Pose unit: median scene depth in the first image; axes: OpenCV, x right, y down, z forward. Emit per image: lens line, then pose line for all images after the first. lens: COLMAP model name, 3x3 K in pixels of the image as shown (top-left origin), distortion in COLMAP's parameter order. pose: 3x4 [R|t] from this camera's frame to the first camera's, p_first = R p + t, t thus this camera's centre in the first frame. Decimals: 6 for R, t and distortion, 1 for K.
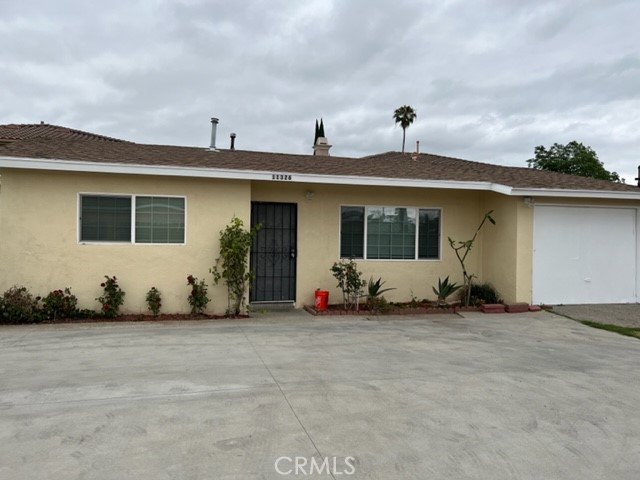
lens RADIAL K [[481.9, 0, 319.2], [0, 481.9, 237.7], [0, 0, 1]] dist [-0.005362, -0.020093]
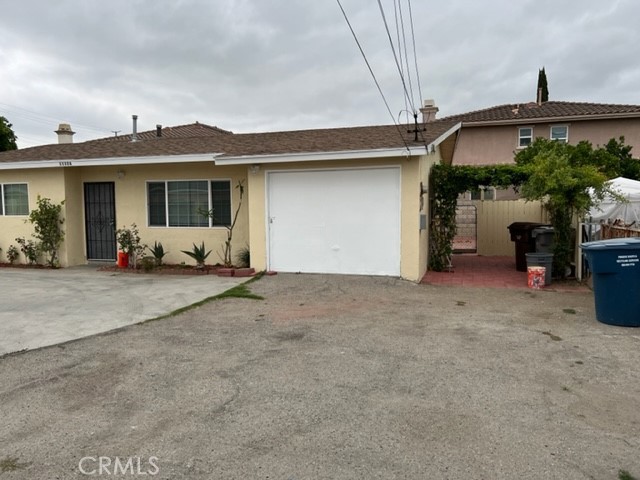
lens RADIAL K [[481.9, 0, 317.9], [0, 481.9, 243.4], [0, 0, 1]] dist [-0.005362, -0.020093]
pose [[0.869987, 0.014258, -0.492869, 1.031113], [0.015217, 0.998329, 0.055741, 0.026071], [0.492840, -0.055994, 0.868316, 0.169485]]
